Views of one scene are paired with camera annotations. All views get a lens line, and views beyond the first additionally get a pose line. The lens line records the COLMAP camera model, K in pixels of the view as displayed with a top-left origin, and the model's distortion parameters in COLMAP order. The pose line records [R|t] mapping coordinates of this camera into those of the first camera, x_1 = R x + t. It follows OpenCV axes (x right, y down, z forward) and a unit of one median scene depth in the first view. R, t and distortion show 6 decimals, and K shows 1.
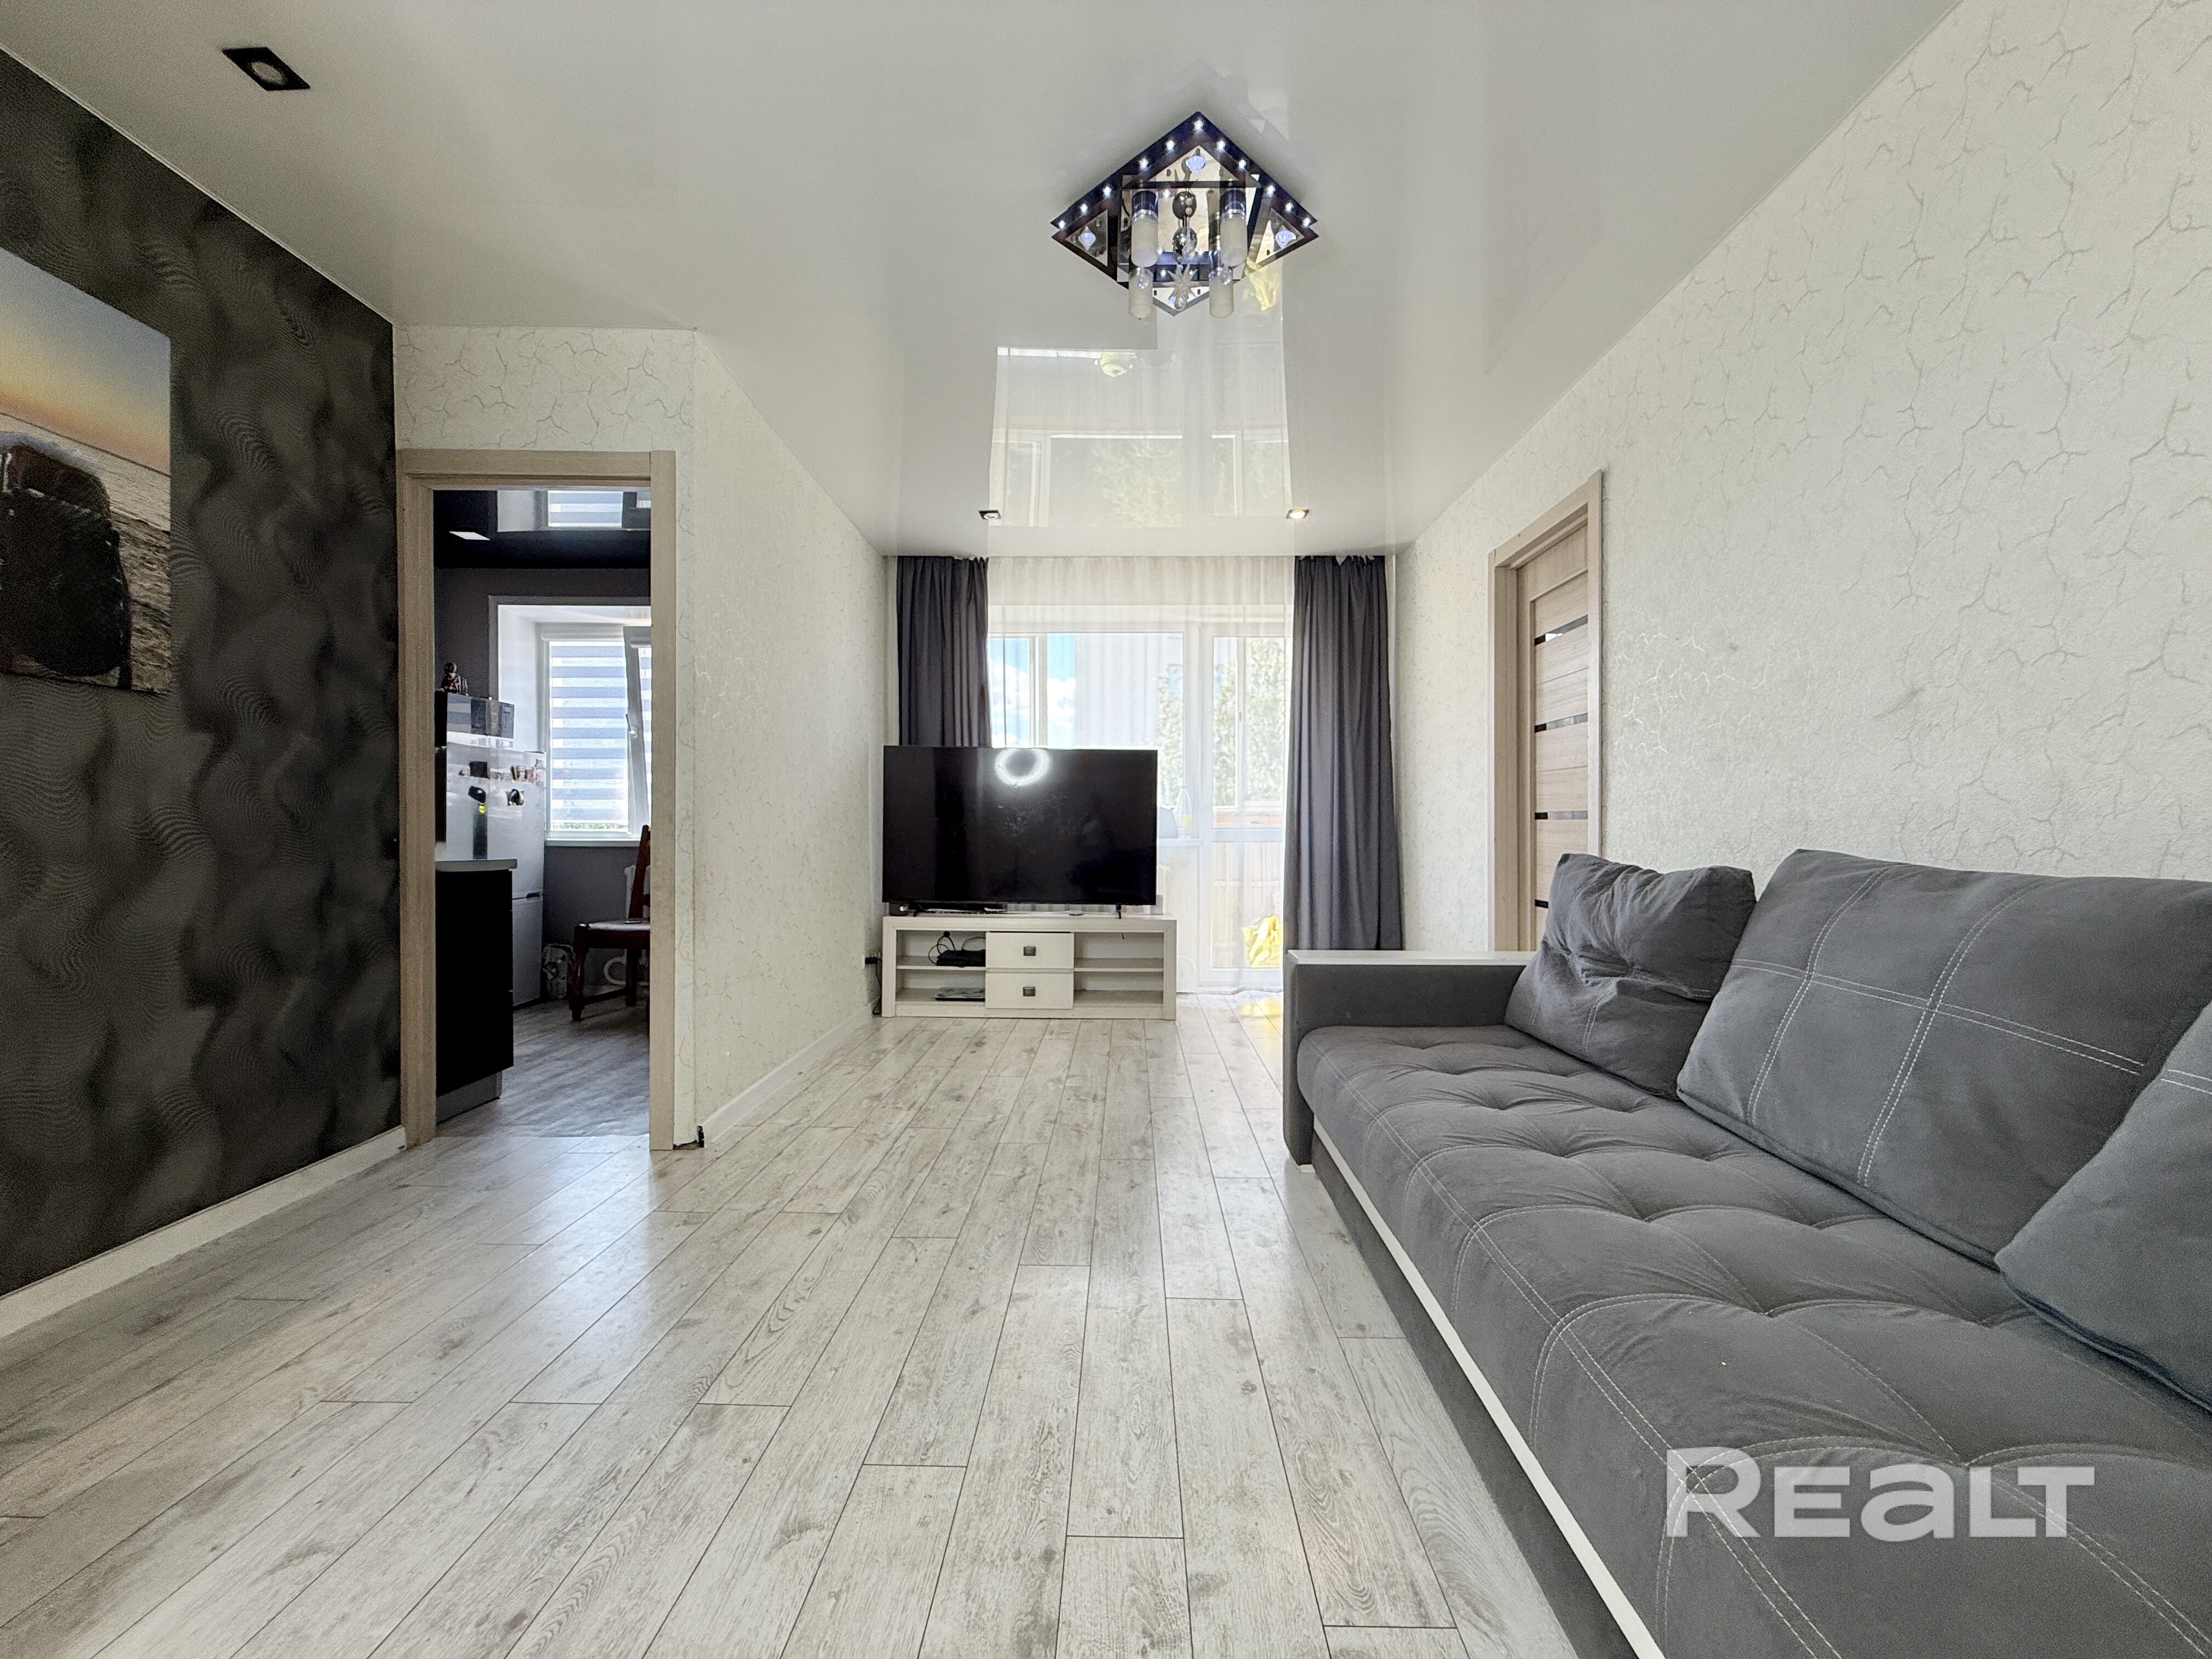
lens RADIAL K [[882.6, 0, 1099.9], [0, 882.6, 831.0], [0, 0, 1]] dist [0.002103, 0.000247]
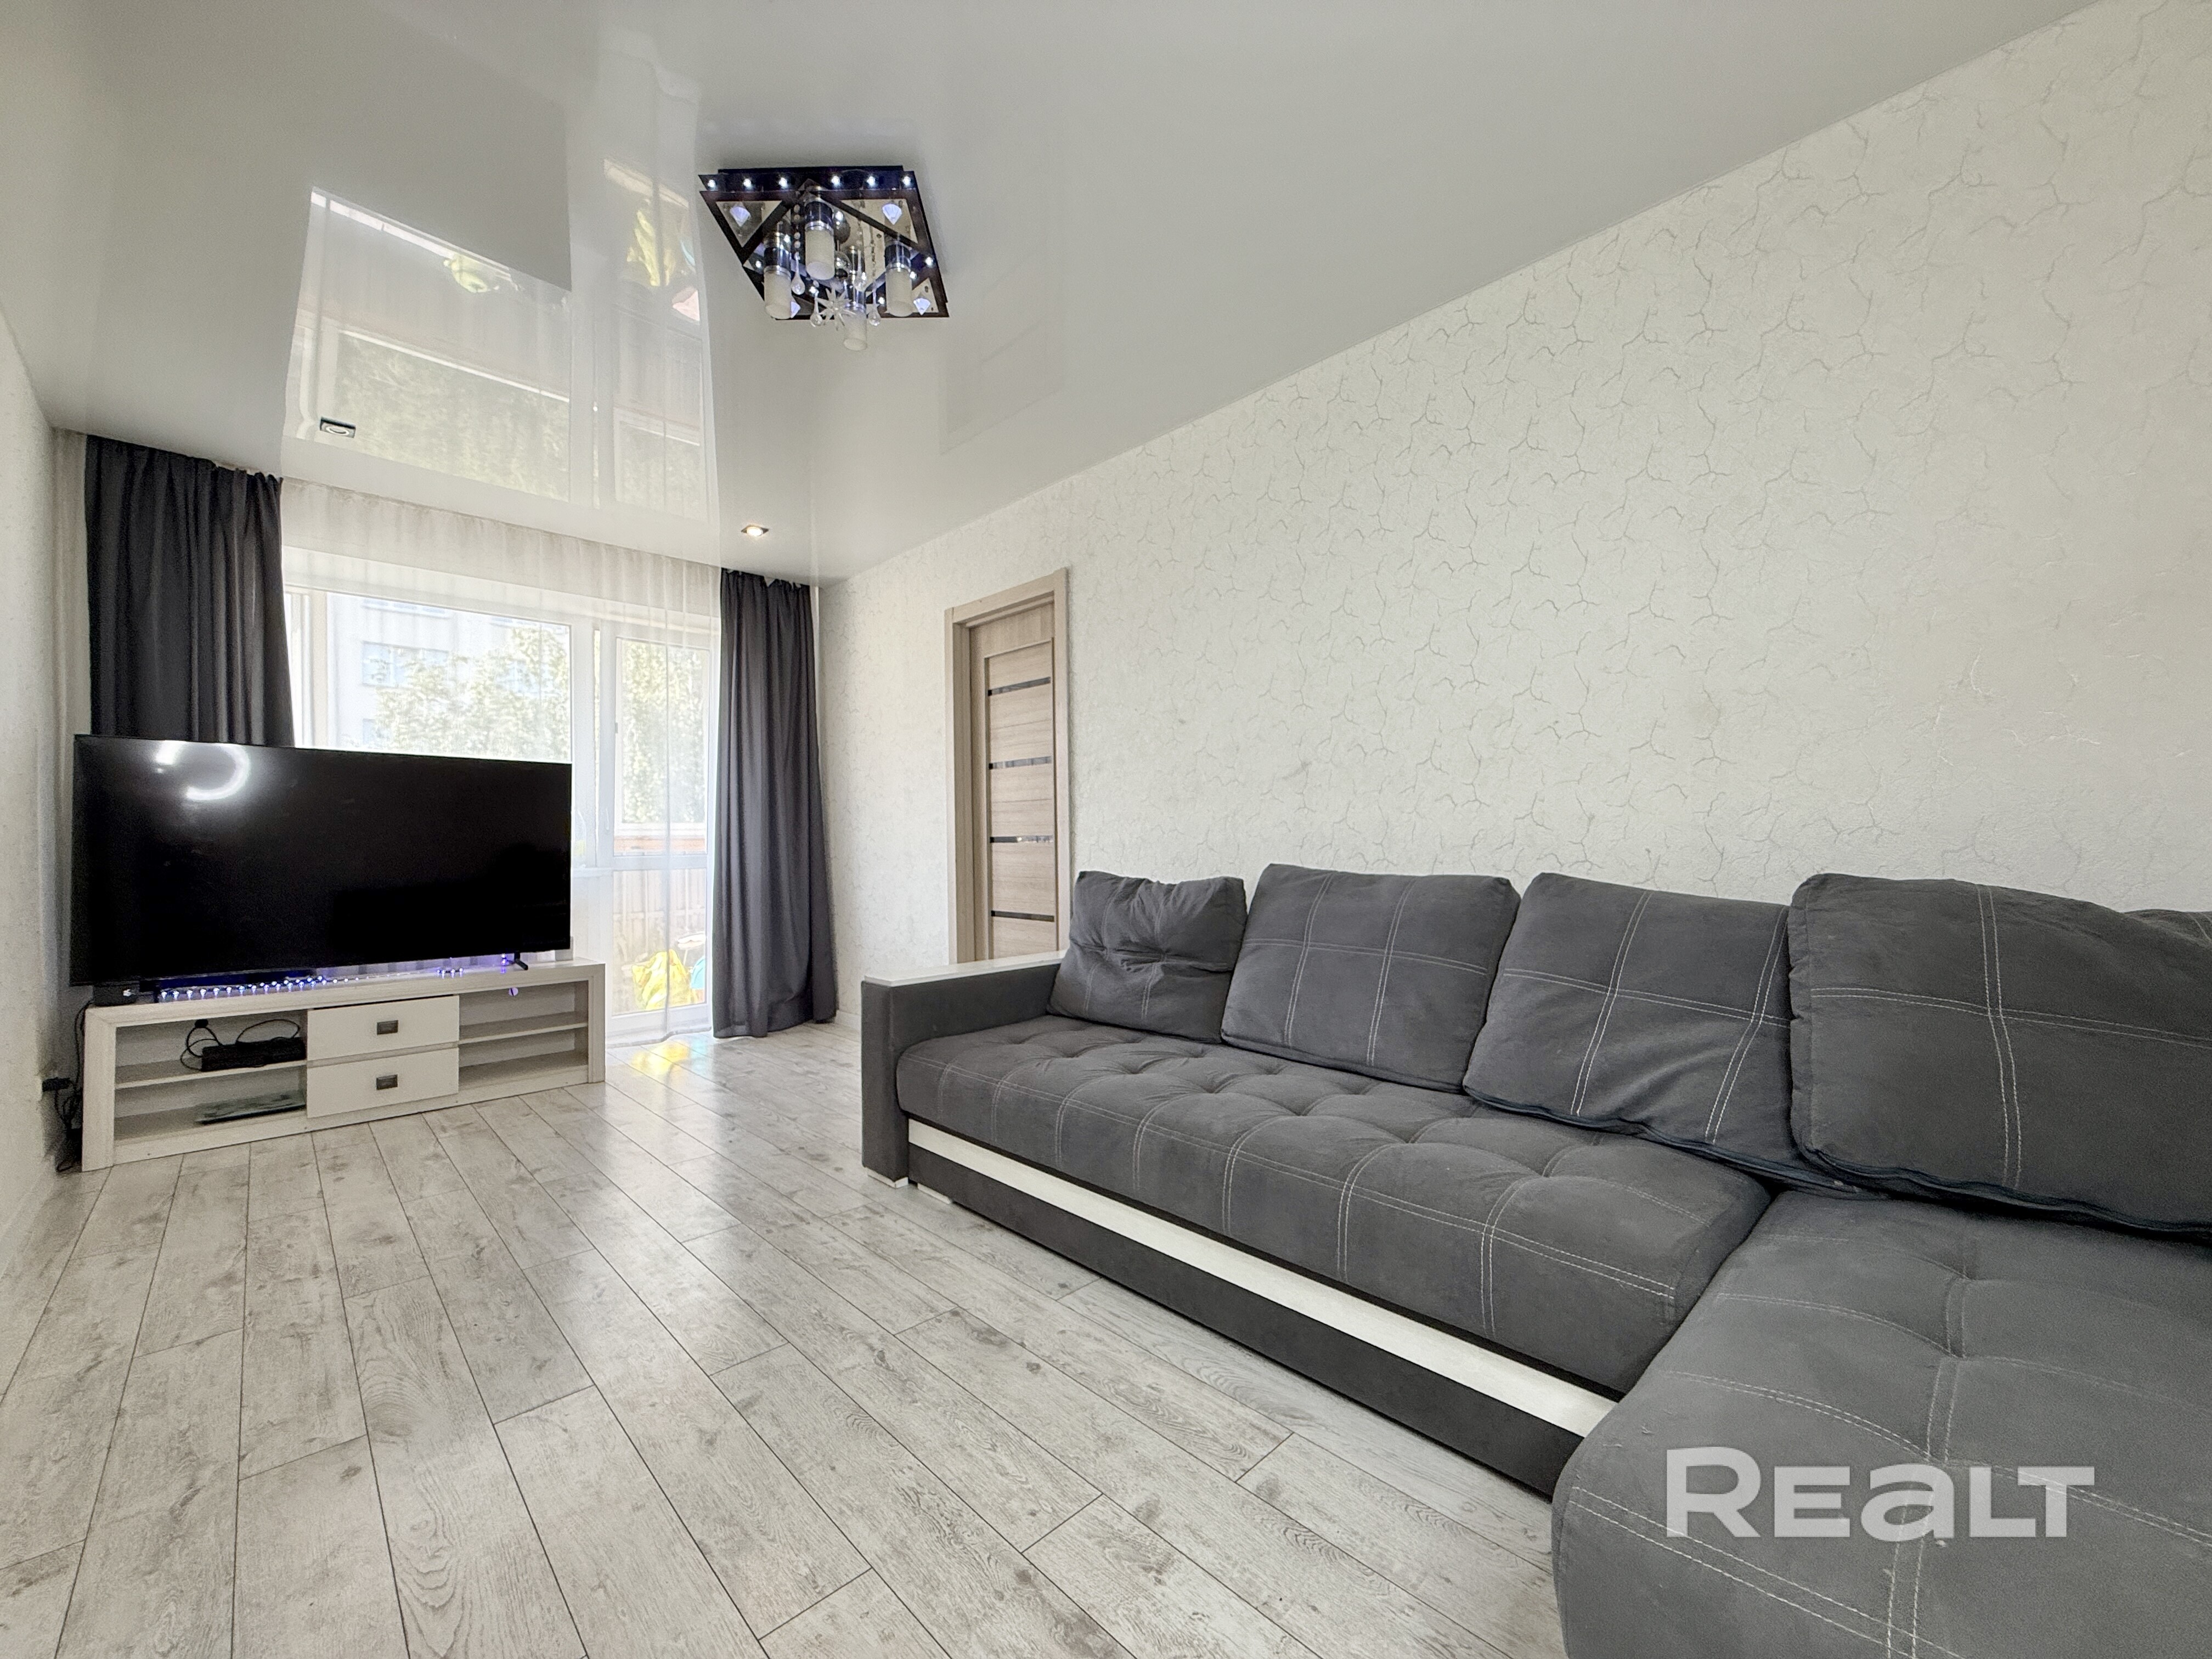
lens RADIAL K [[882.6, 0, 1099.9], [0, 882.6, 831.0], [0, 0, 1]] dist [0.002103, 0.000247]
pose [[0.702264, -0.001190, 0.711915, -0.308350], [0.017242, 0.999734, -0.015338, -0.010672], [-0.711707, 0.023046, 0.702098, 0.085147]]
